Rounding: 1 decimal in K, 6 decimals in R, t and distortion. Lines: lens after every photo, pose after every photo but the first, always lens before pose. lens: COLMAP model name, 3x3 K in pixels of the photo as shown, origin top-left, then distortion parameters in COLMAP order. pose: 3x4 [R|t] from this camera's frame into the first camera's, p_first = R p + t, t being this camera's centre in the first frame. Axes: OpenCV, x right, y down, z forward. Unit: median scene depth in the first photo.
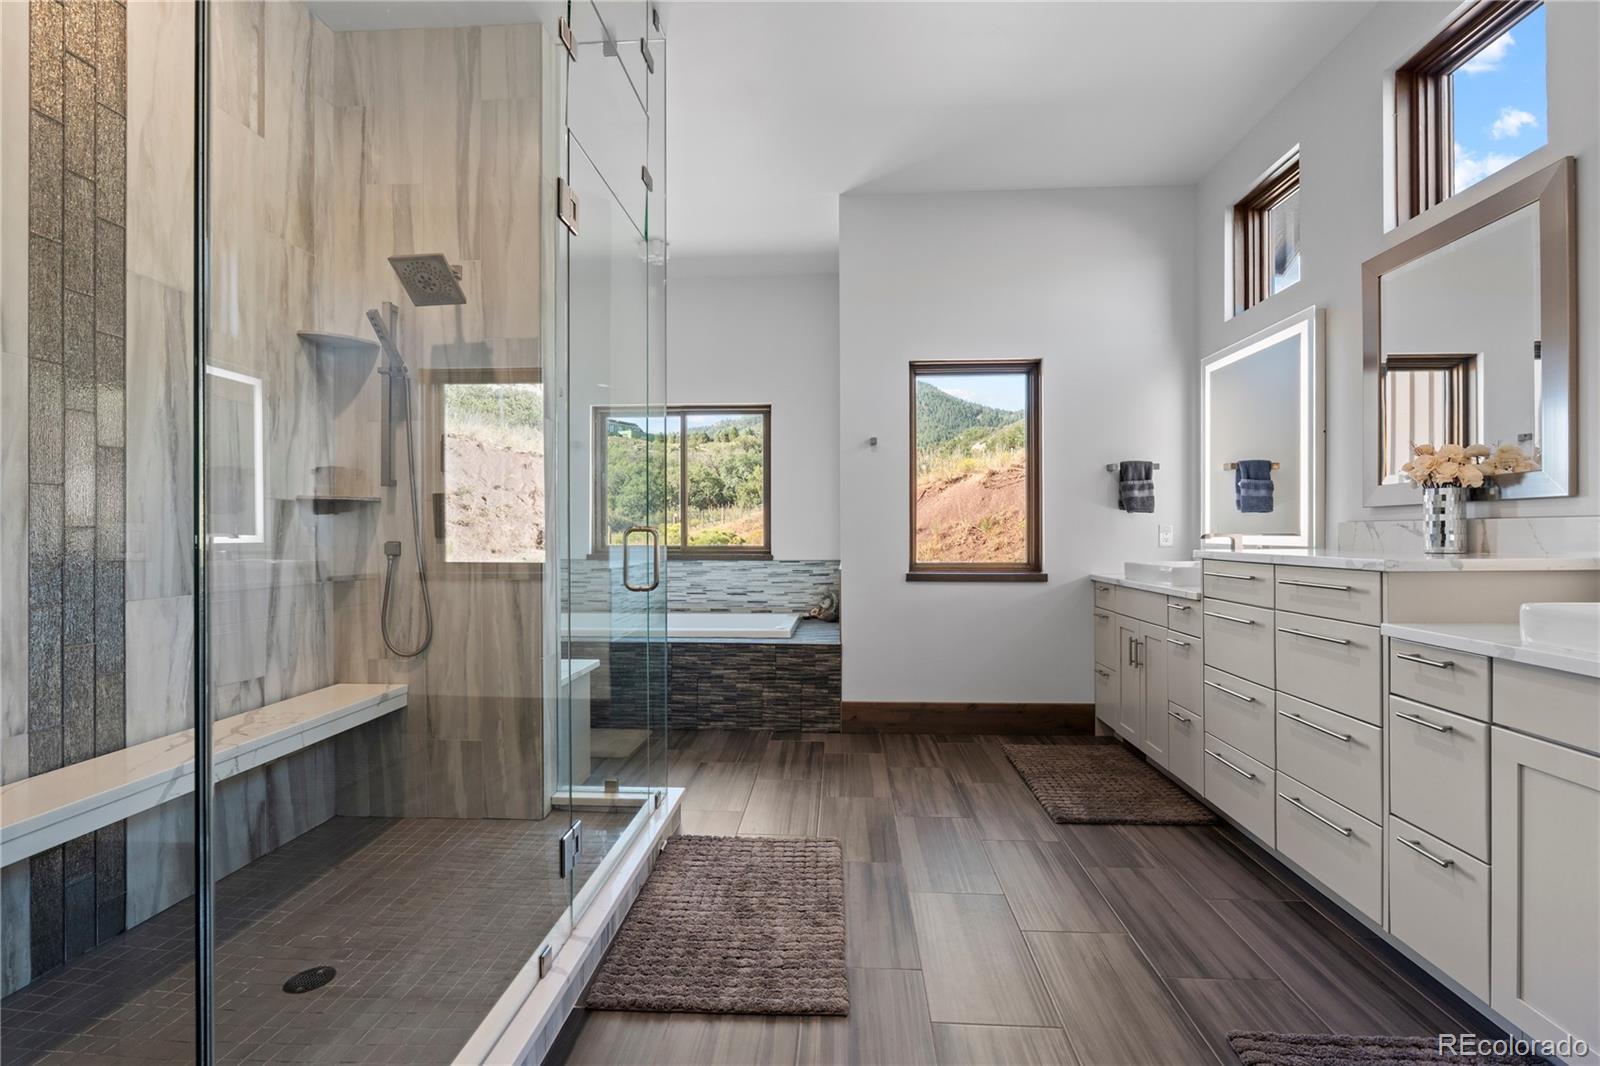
lens RADIAL K [[714.8, 0, 796.6], [0, 714.8, 533.4], [0, 0, 1]] dist [-0.008582, 0.001046]
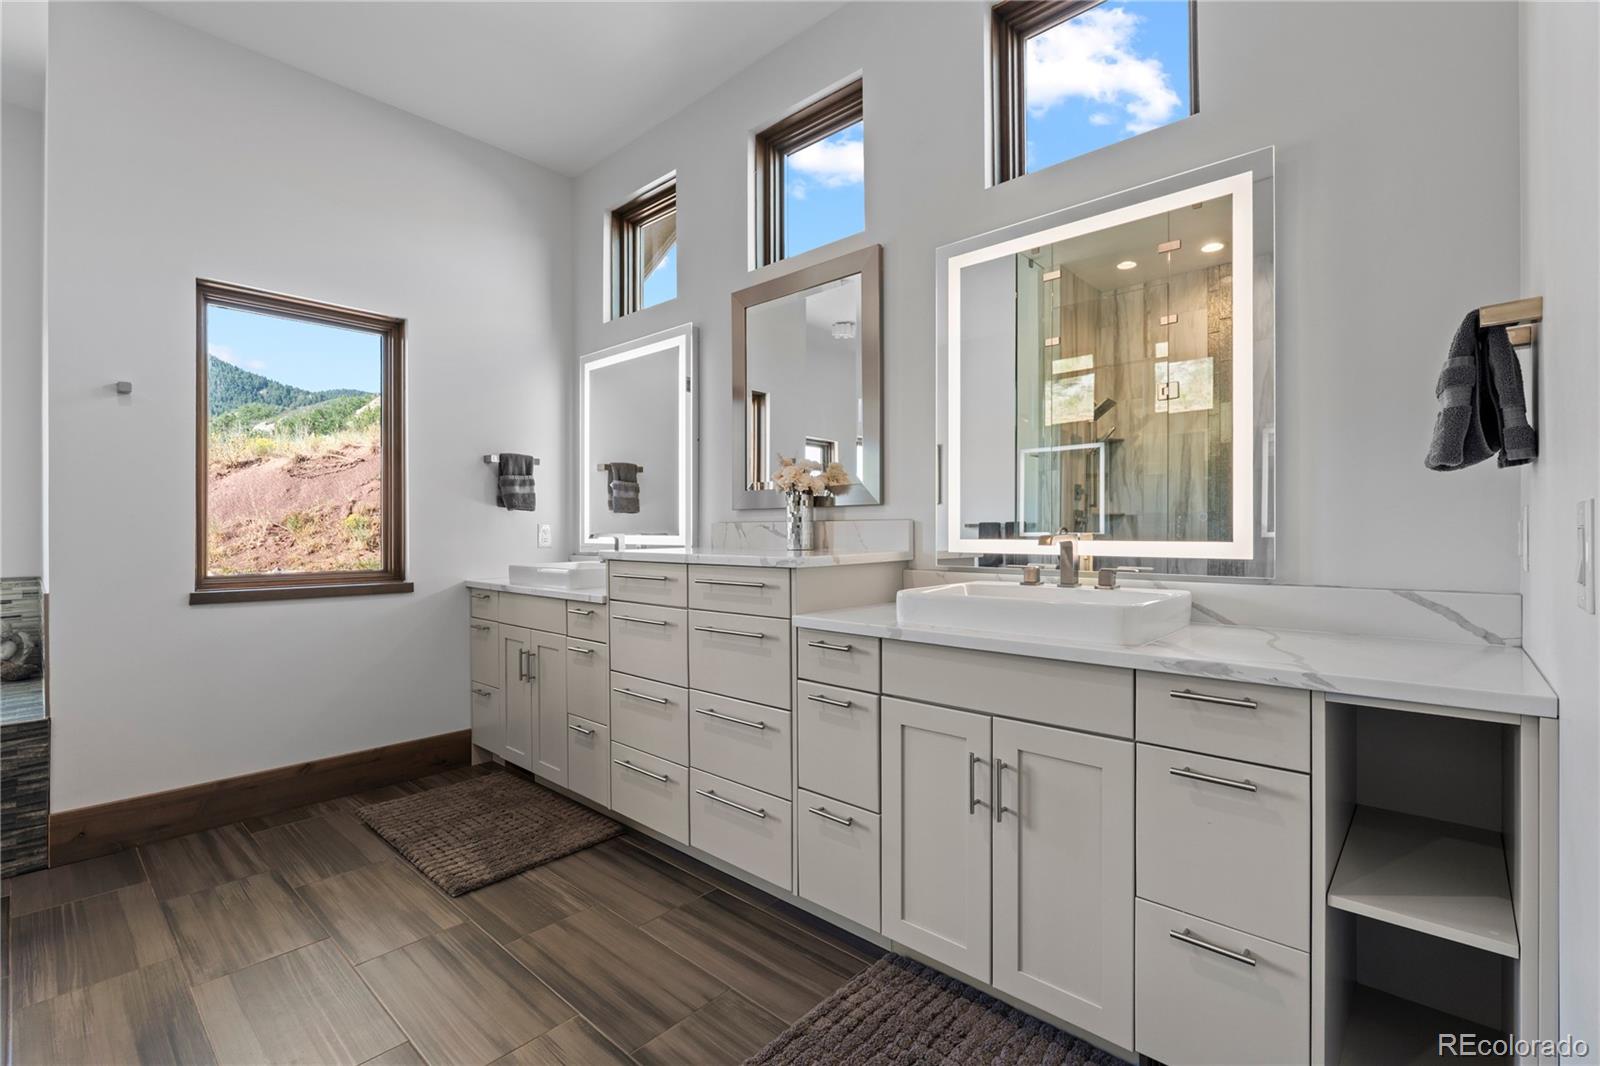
lens RADIAL K [[714.8, 0, 811.0], [0, 714.8, 531.1], [0, 0, 1]] dist [-0.008582, 0.001046]
pose [[0.617107, 0.002201, 0.786876, -0.015119], [0.000152, 0.999996, -0.002917, -0.000008], [-0.786879, 0.001919, 0.617104, 0.187508]]
